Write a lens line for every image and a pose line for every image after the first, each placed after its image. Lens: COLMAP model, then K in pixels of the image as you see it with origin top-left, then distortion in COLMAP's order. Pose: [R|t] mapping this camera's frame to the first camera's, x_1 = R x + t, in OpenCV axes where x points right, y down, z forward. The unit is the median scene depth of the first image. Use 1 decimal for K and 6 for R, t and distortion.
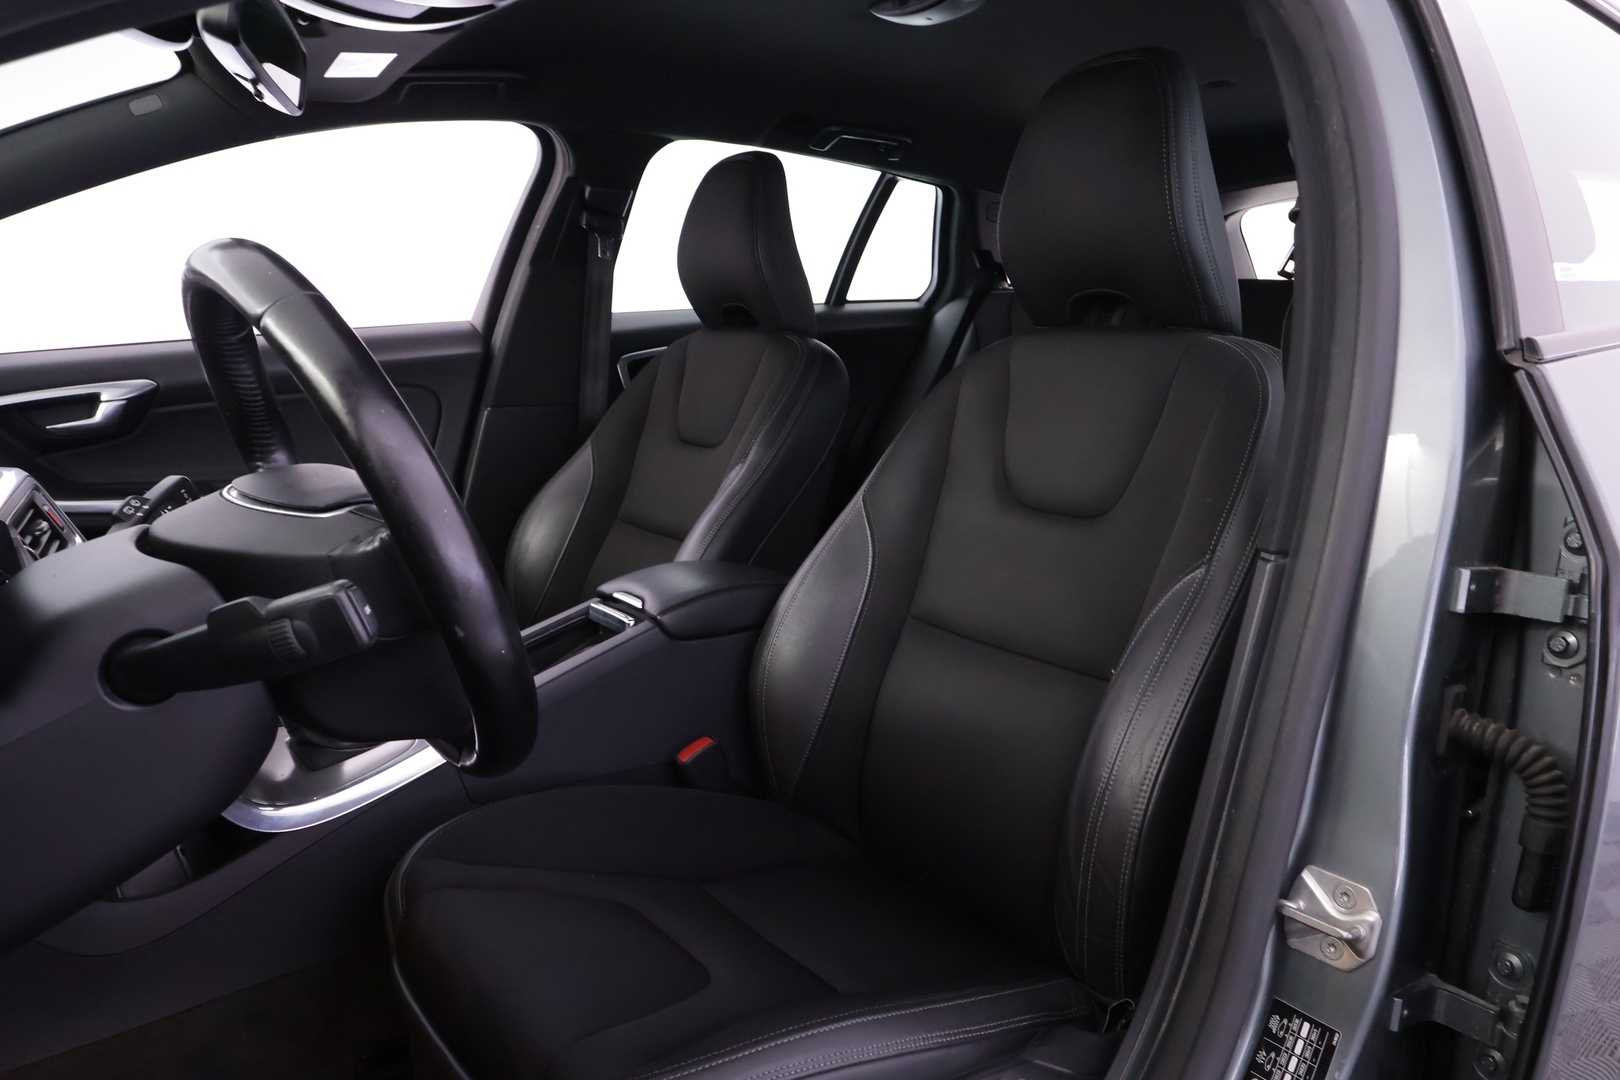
lens RADIAL K [[1117.2, 0, 848.7], [0, 1117.2, 539.7], [0, 0, 1]] dist [0.005671, 0.000093]
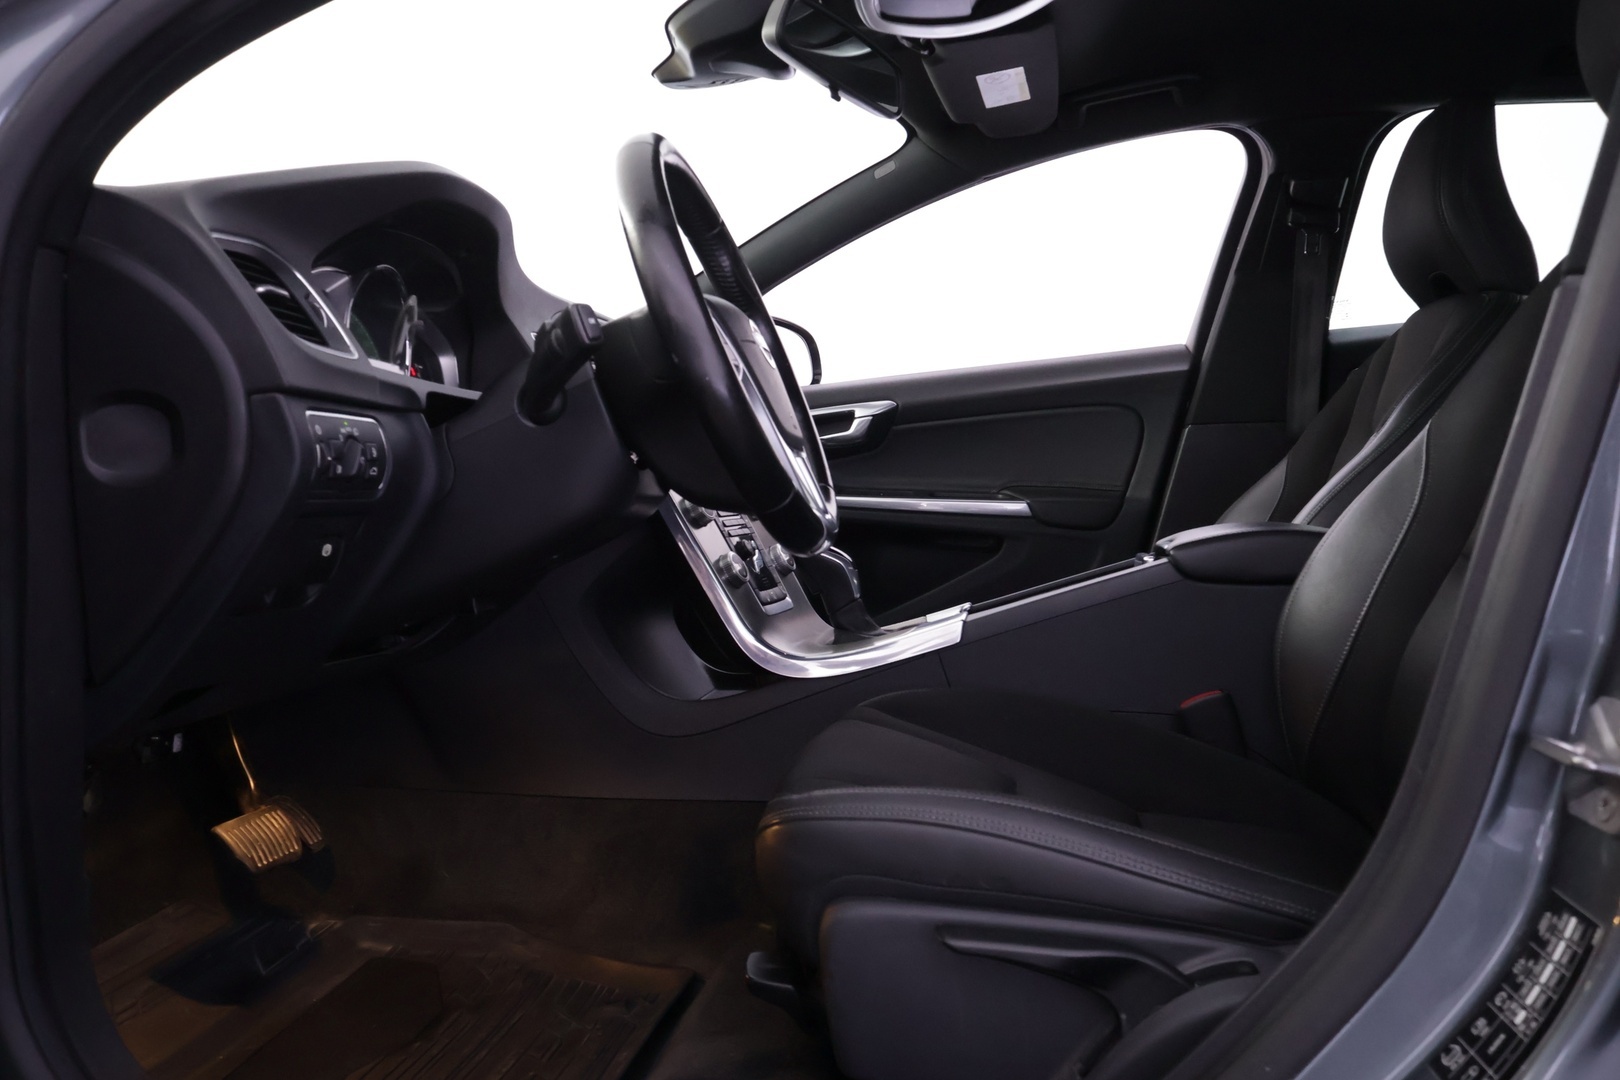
lens RADIAL K [[1253.7, 0, 807.6], [0, 1253.7, 538.3], [0, 0, 1]] dist [0.003322, -0.002228]
pose [[0.684389, -0.001568, -0.729116, 0.303023], [-0.105493, 0.989262, -0.101149, 0.153386], [0.721445, 0.146142, 0.676874, 0.049400]]
